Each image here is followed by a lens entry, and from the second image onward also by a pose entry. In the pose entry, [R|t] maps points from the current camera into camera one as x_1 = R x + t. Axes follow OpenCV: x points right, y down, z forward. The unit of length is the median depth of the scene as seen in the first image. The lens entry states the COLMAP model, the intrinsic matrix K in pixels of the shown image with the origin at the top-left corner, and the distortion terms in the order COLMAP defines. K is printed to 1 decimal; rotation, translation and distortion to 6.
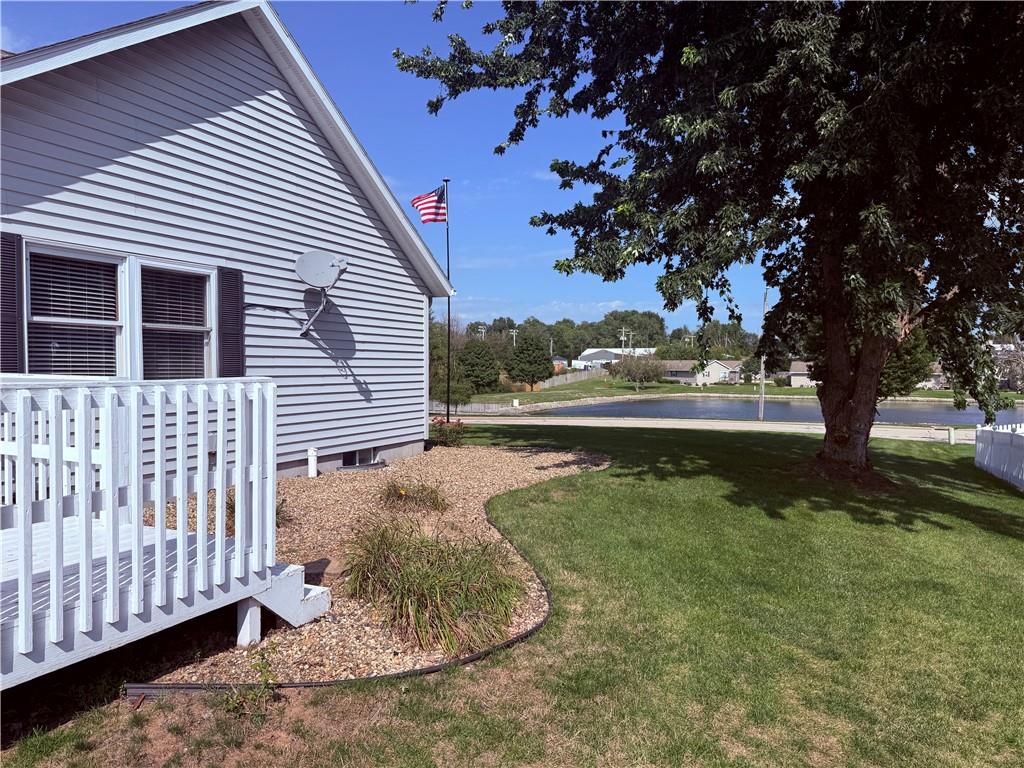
lens RADIAL K [[724.2, 0, 512.0], [0, 724.2, 384.0], [0, 0, 1]] dist [0.052504, -0.003749]
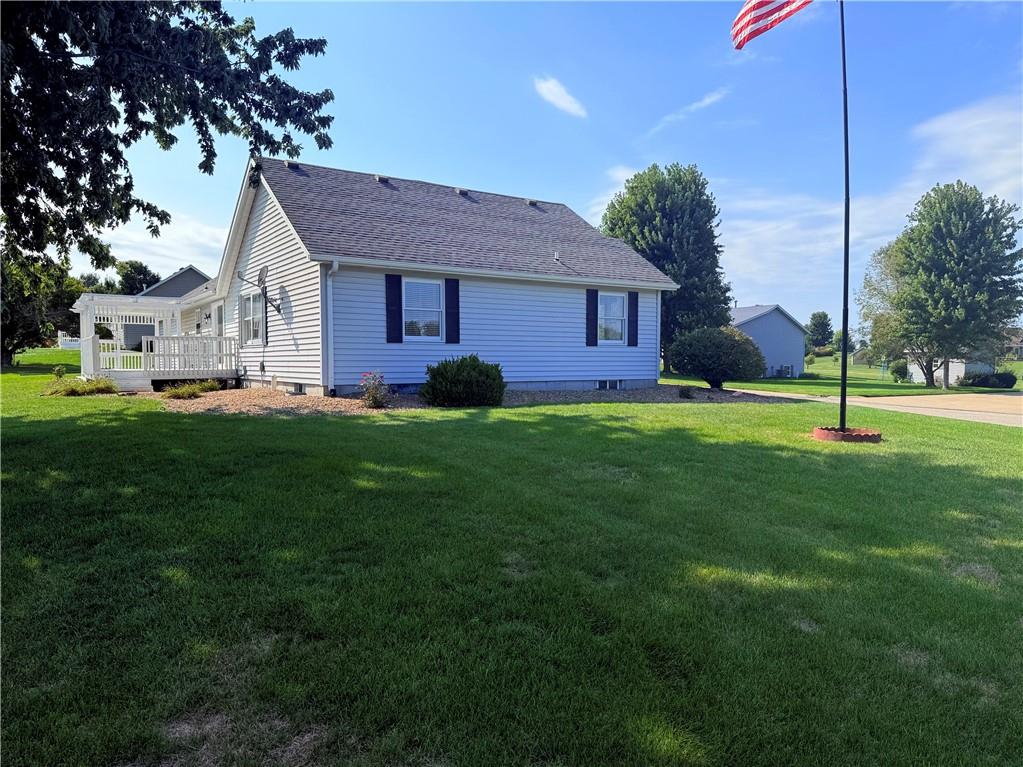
lens RADIAL K [[723.5, 0, 511.5], [0, 723.5, 383.5], [0, 0, 1]] dist [0.052504, -0.003749]
pose [[-0.530048, 0.013812, -0.847855, 0.080054], [-0.029210, 0.998977, 0.034535, 0.002535], [0.847465, 0.043071, -0.529102, 0.210913]]
